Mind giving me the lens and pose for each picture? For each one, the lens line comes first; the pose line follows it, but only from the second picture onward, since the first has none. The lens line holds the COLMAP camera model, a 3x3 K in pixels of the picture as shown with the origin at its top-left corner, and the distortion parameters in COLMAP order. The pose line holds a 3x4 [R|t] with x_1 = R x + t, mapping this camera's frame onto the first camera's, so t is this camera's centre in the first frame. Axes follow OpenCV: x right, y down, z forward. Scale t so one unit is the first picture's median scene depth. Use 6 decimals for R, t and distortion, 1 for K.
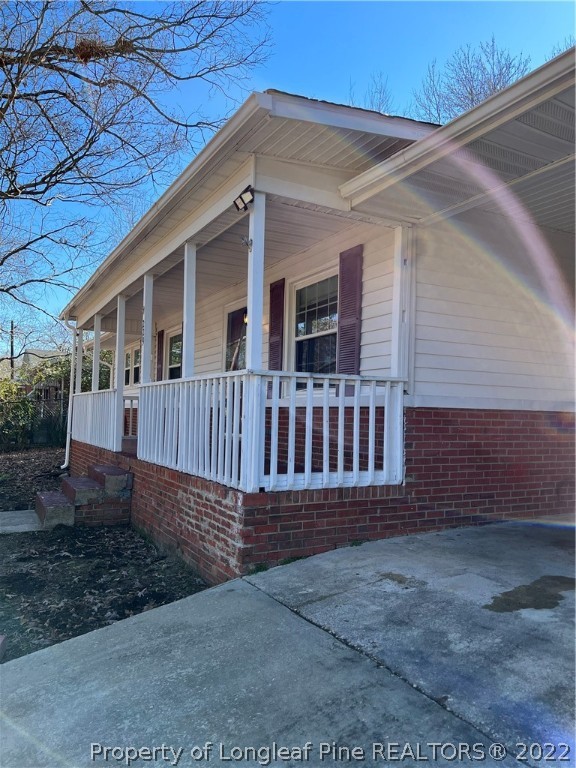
lens RADIAL K [[569.2, 0, 288.0], [0, 569.2, 384.0], [0, 0, 1]] dist [0.074657, -0.002442]
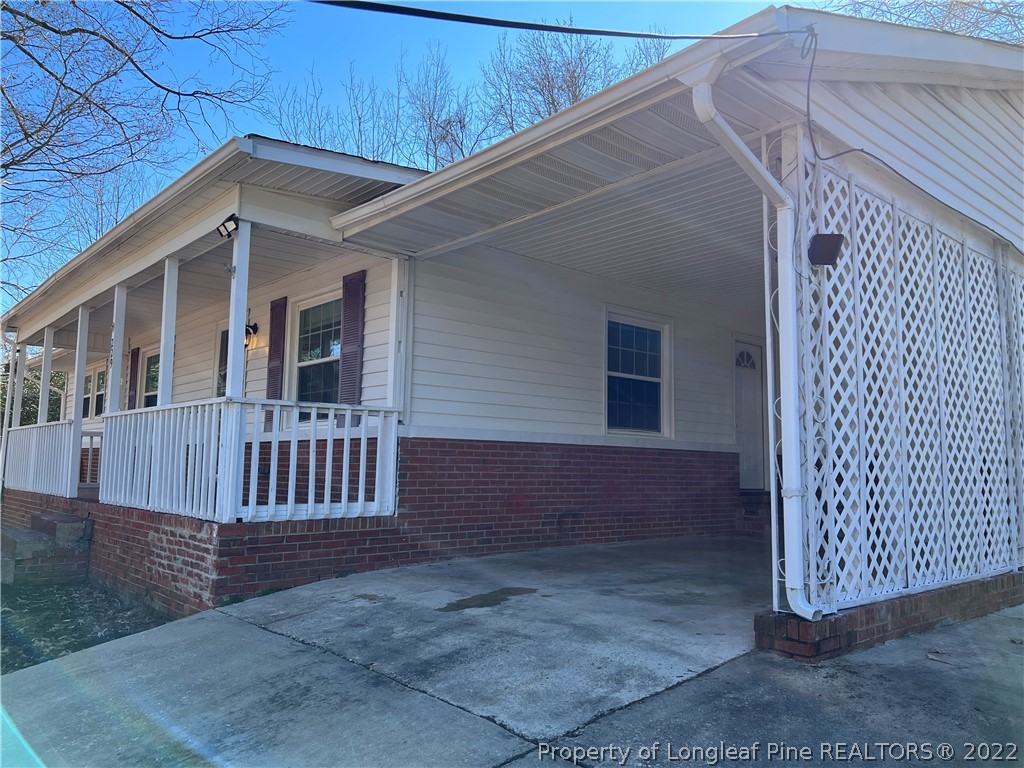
lens RADIAL K [[774.1, 0, 512.0], [0, 774.1, 384.0], [0, 0, 1]] dist [0.035140, -0.005324]
pose [[0.974083, 0.016192, 0.225612, 0.089185], [-0.005683, 0.998871, -0.047155, 0.009706], [-0.226121, 0.044650, 0.973075, -0.356117]]
